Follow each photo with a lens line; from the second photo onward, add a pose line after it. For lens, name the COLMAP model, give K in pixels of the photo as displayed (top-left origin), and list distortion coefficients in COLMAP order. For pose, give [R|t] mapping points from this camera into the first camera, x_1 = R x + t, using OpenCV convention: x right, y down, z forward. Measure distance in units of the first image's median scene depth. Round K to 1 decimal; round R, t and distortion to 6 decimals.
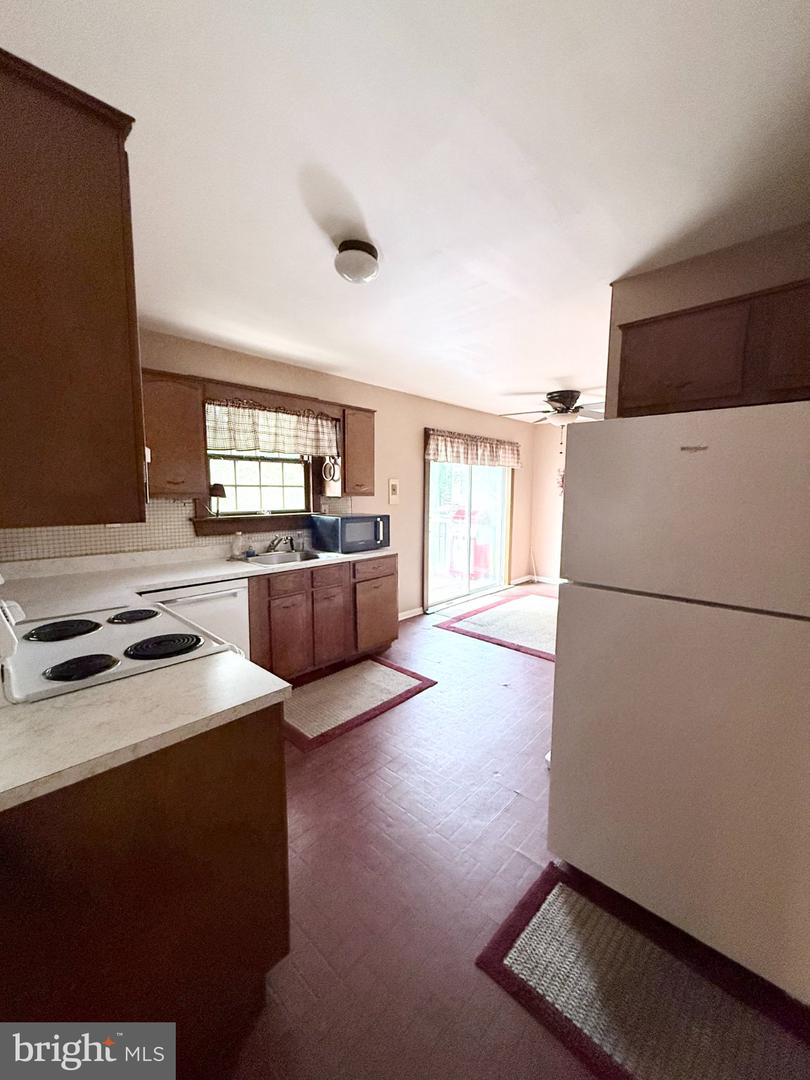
lens RADIAL K [[425.3, 0, 405.0], [0, 425.3, 540.0], [0, 0, 1]] dist [-0.001190, 0.000051]
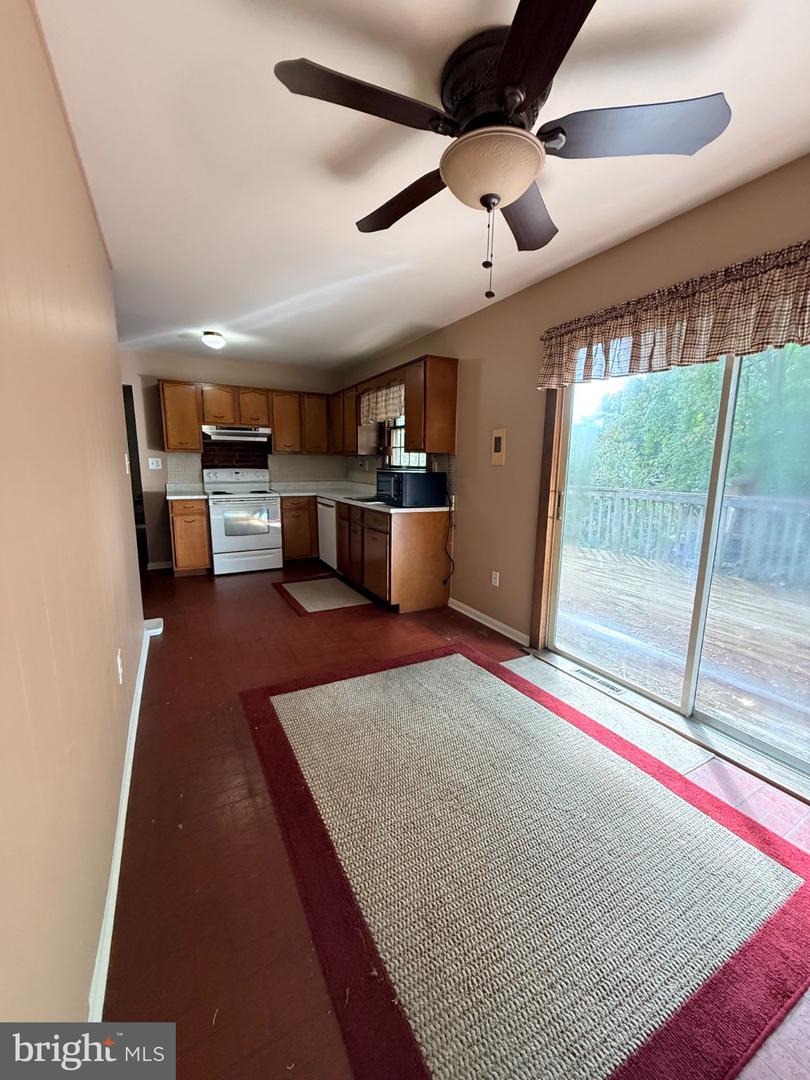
lens RADIAL K [[425.3, 0, 405.0], [0, 425.3, 540.0], [0, 0, 1]] dist [-0.001190, 0.000051]
pose [[-0.309972, 0.159600, -0.937254, 0.710603], [-0.119412, 0.971467, 0.204919, -0.087852], [0.943217, 0.175439, -0.282069, 1.084997]]
